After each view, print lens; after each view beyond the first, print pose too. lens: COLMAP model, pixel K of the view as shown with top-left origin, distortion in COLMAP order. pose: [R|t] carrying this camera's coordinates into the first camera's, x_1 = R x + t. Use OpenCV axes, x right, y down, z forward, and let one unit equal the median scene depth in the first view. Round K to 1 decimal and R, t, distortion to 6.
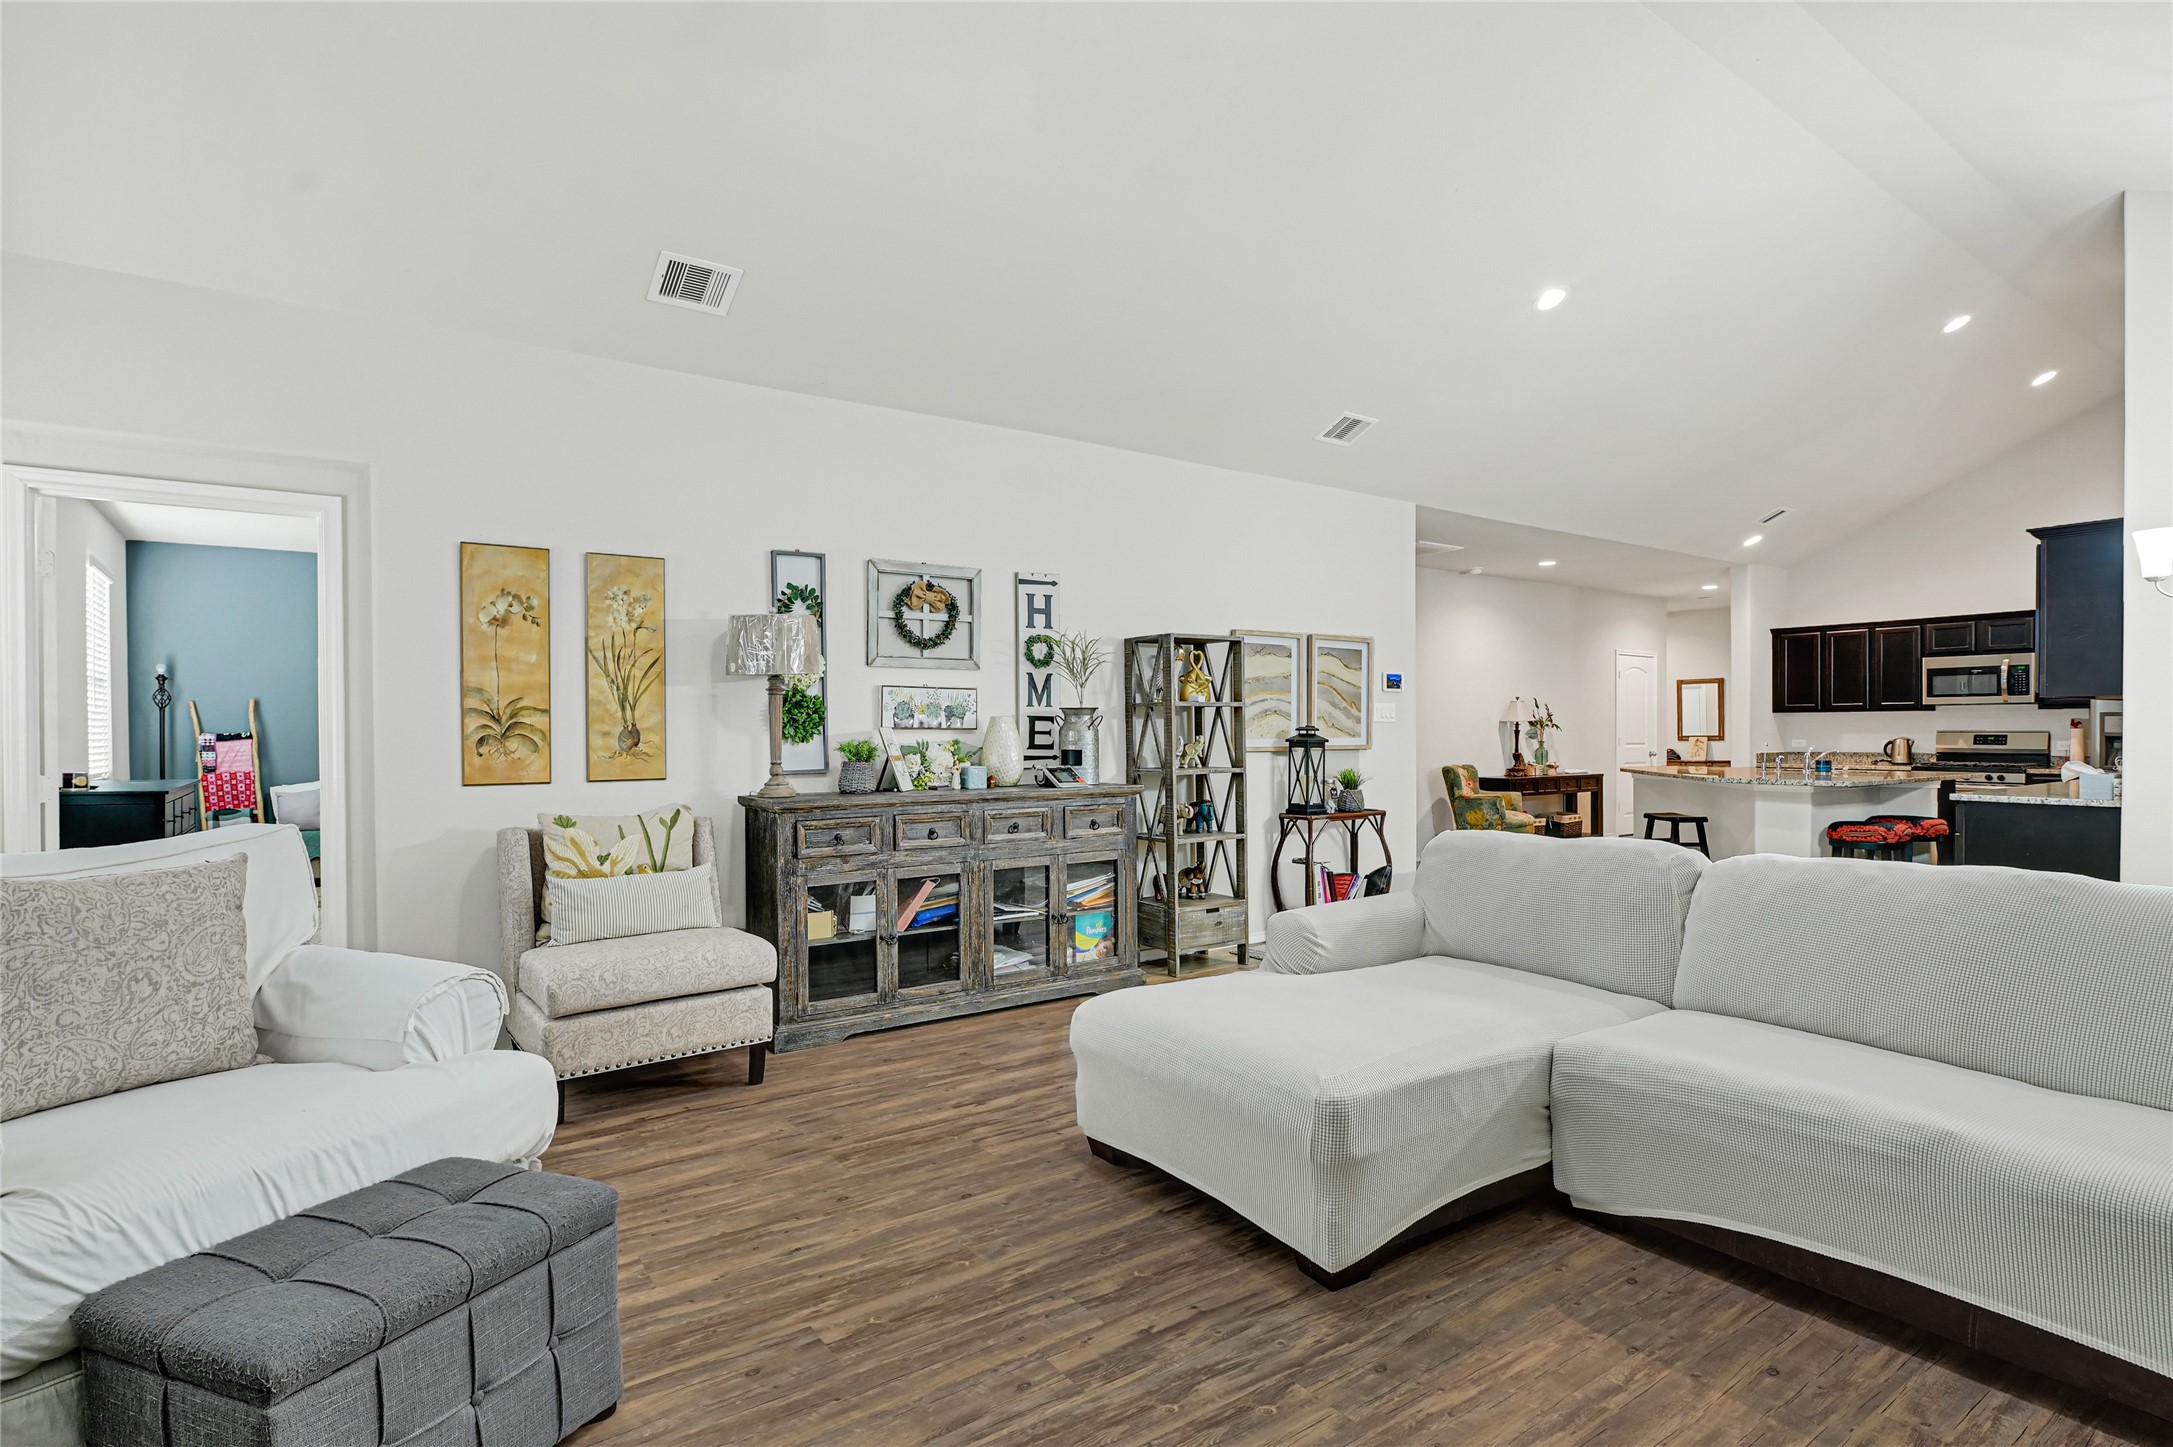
lens RADIAL K [[1111.9, 0, 1104.8], [0, 1111.9, 727.3], [0, 0, 1]] dist [-0.002847, 0.002686]
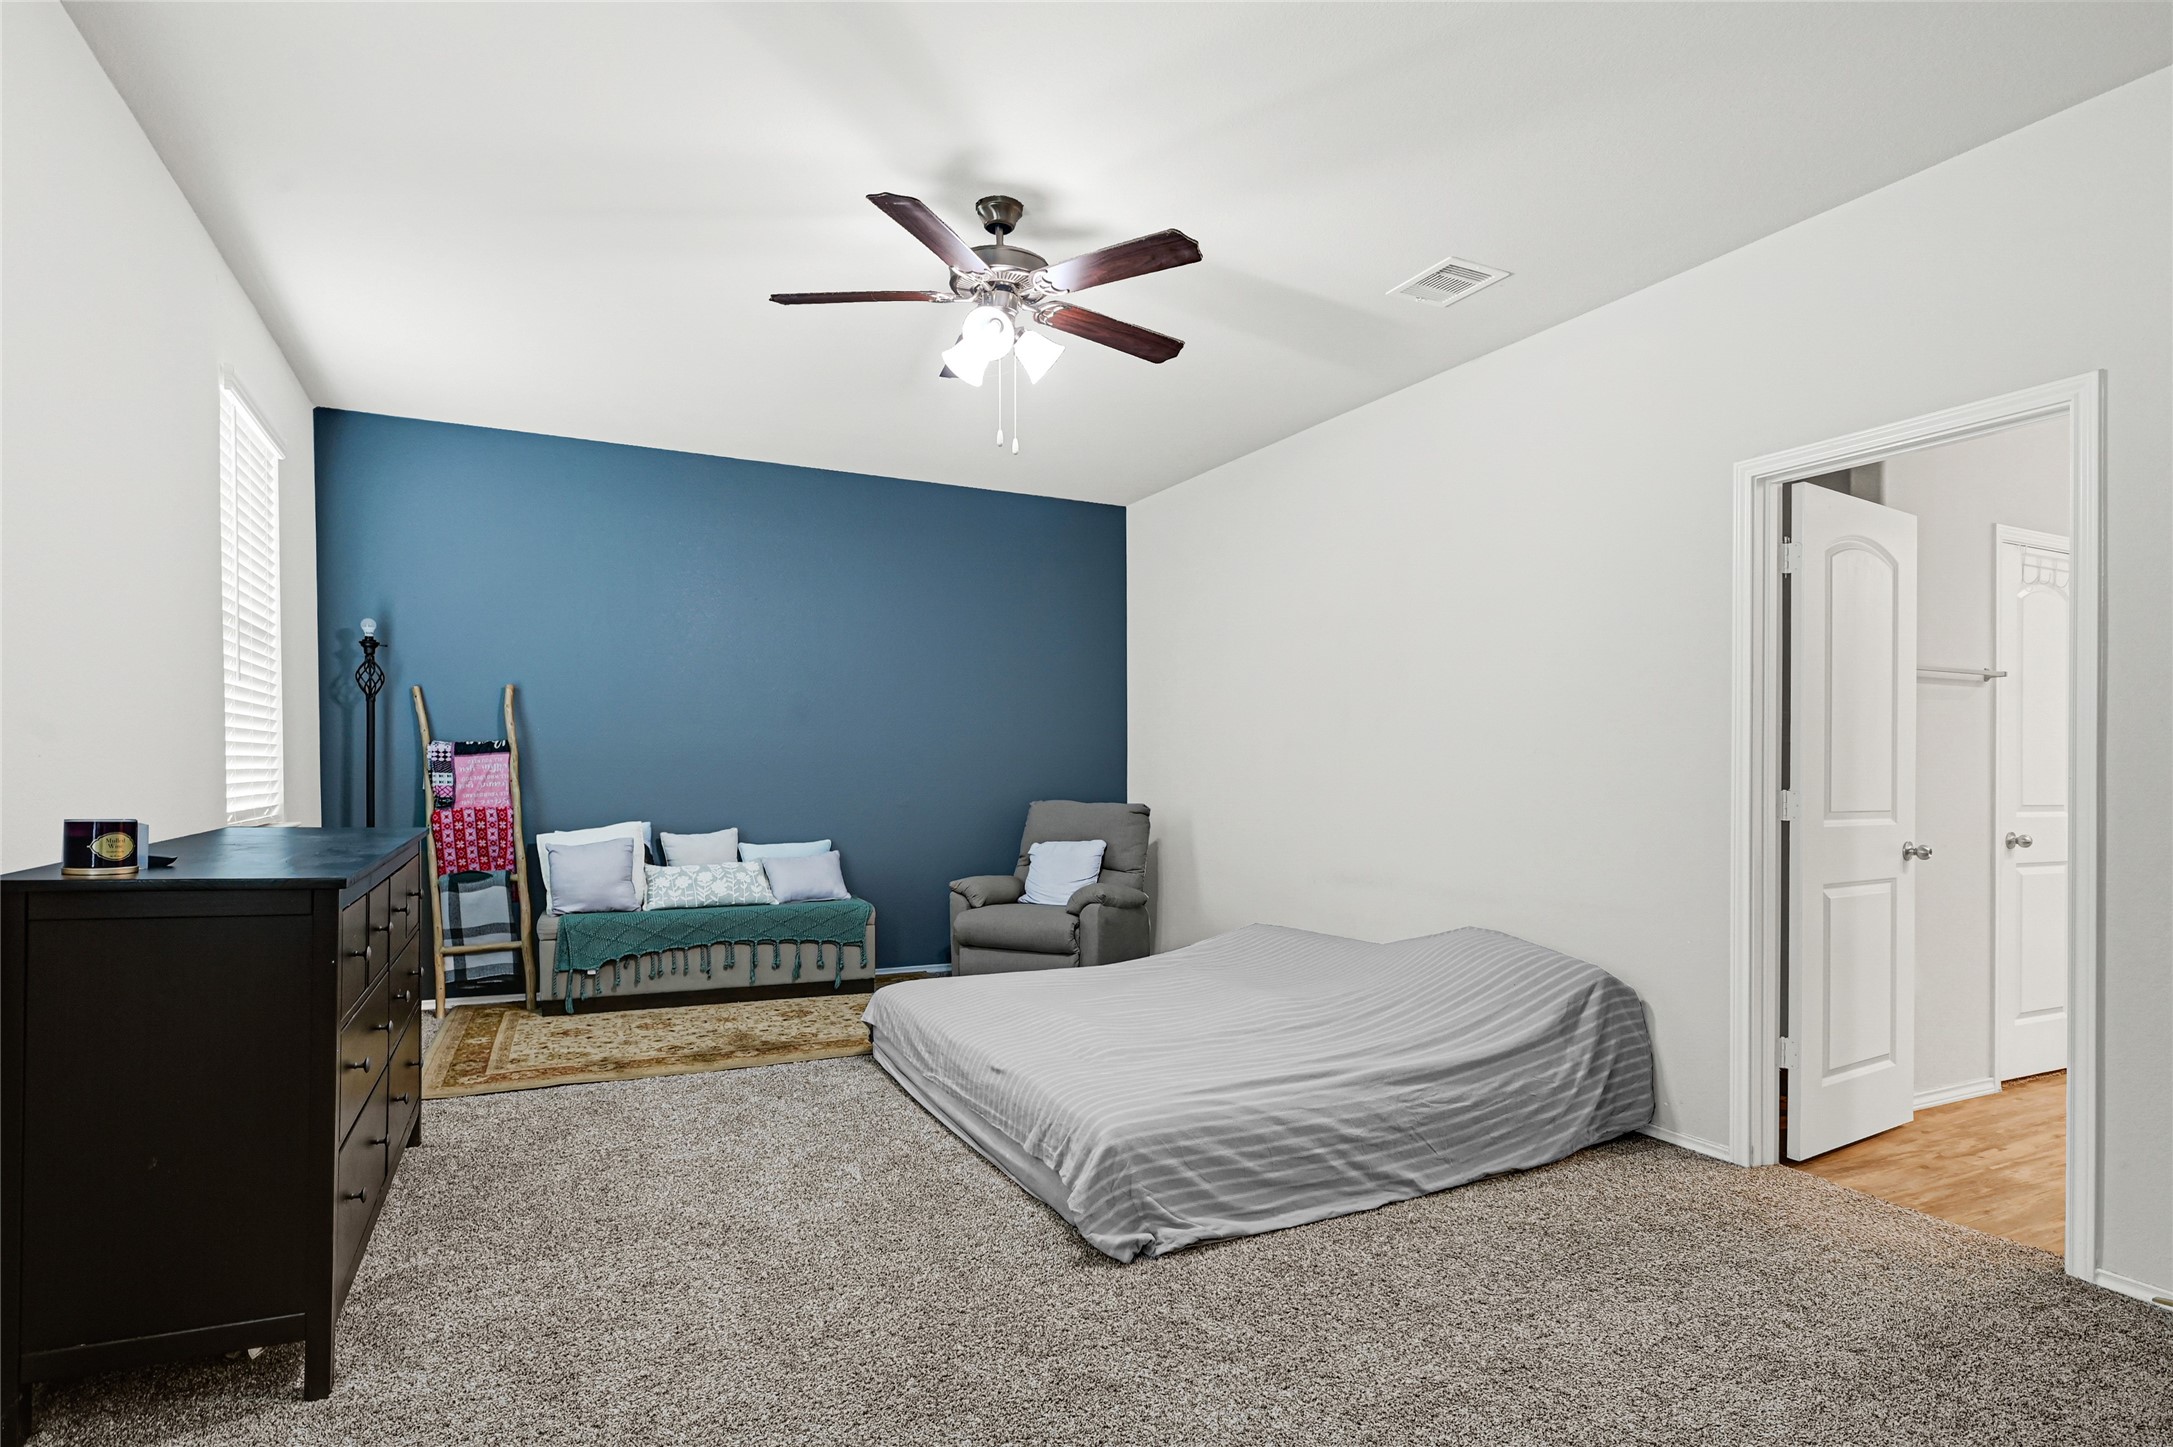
lens RADIAL K [[1111.9, 0, 1083.0], [0, 1111.9, 768.6], [0, 0, 1]] dist [-0.002847, 0.002686]
pose [[0.987042, 0.012237, -0.159997, -0.382280], [-0.011080, 0.999906, 0.008118, 0.011474], [0.160081, -0.006240, 0.987084, 0.478993]]
